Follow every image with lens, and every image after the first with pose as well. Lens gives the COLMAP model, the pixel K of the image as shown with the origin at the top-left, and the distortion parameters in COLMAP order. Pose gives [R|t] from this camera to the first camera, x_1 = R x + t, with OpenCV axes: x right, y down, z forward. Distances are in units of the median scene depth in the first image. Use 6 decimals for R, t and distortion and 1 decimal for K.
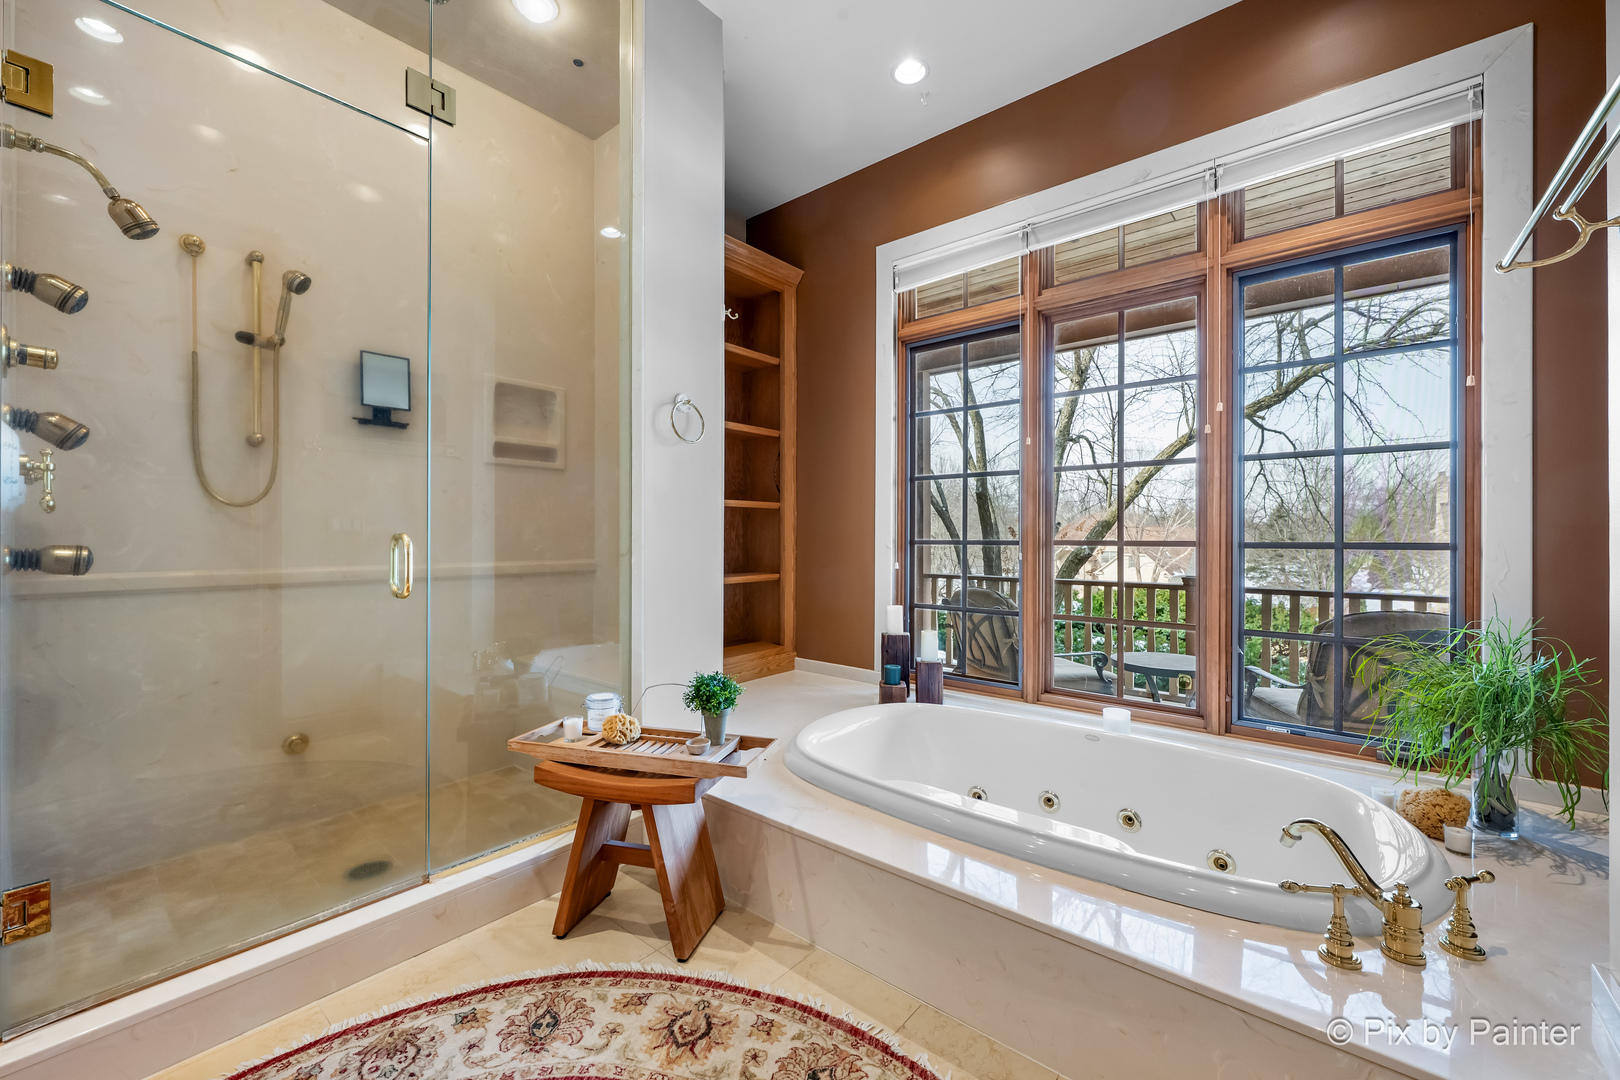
lens RADIAL K [[652.5, 0, 808.6], [0, 652.5, 537.2], [0, 0, 1]] dist [-0.001274, 0.000007]
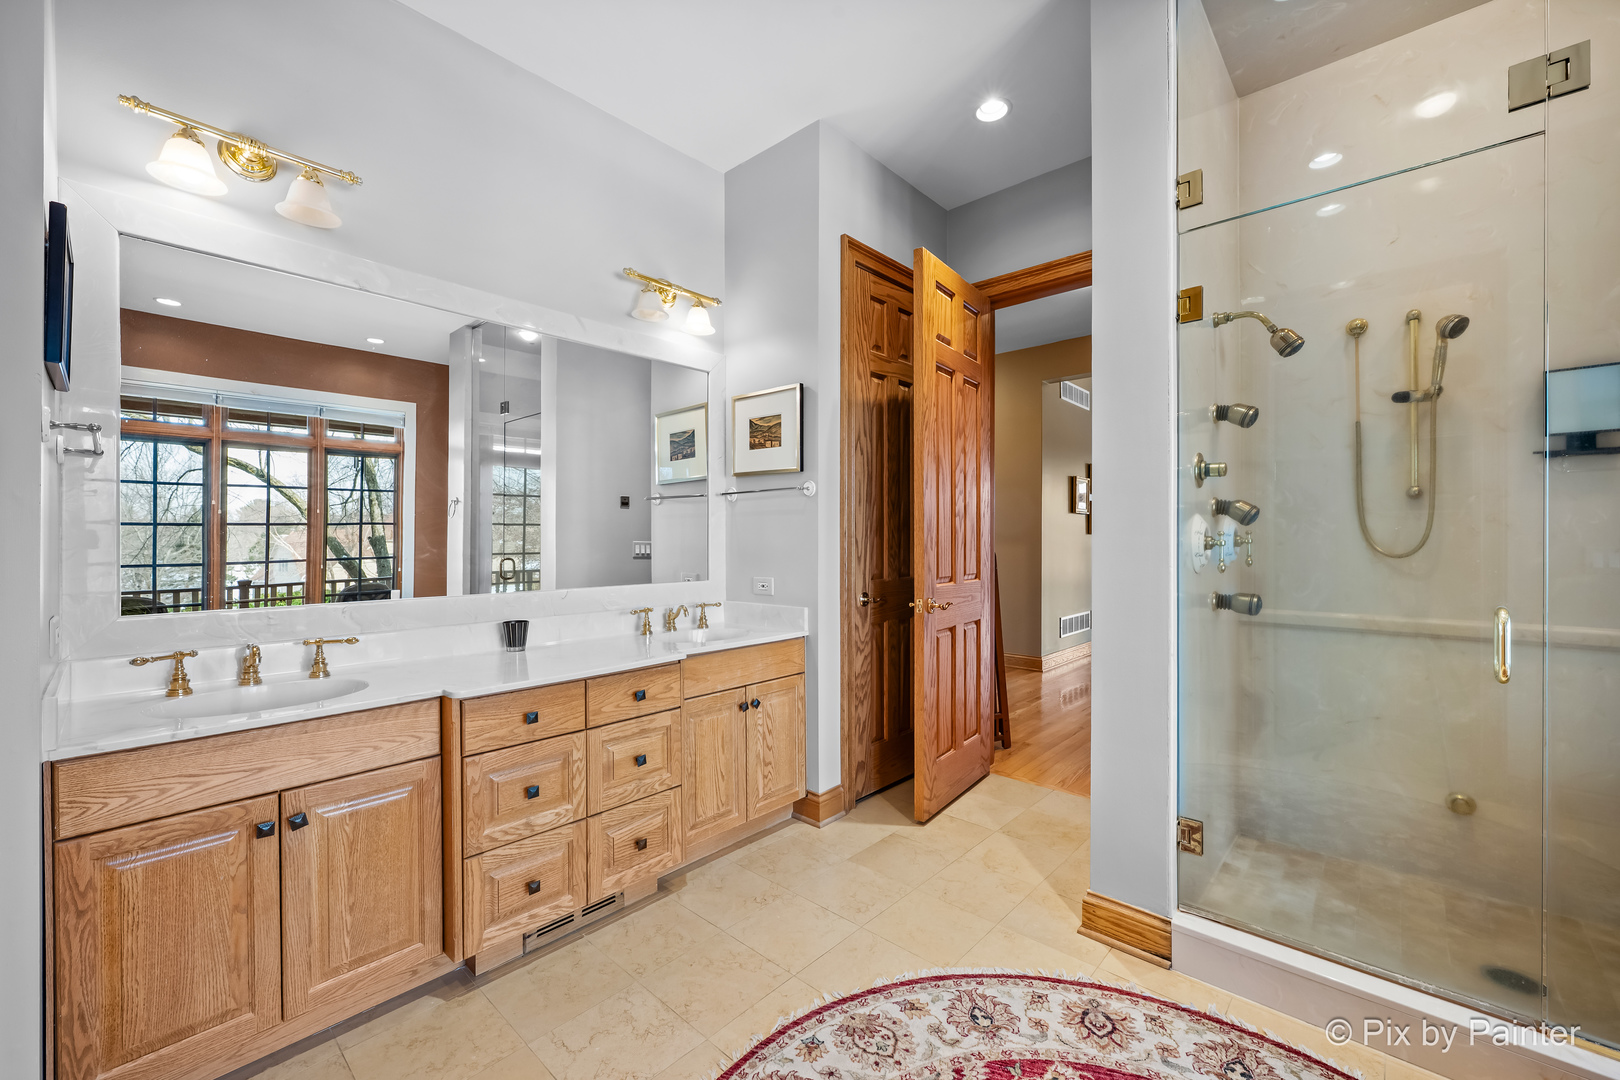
lens RADIAL K [[652.5, 0, 806.8], [0, 652.5, 540.0], [0, 0, 1]] dist [-0.001274, 0.000007]
pose [[-0.041623, -0.000871, -0.999133, 0.232563], [-0.000646, 0.999999, -0.000845, -0.076688], [0.999133, 0.000610, -0.041623, 0.087222]]
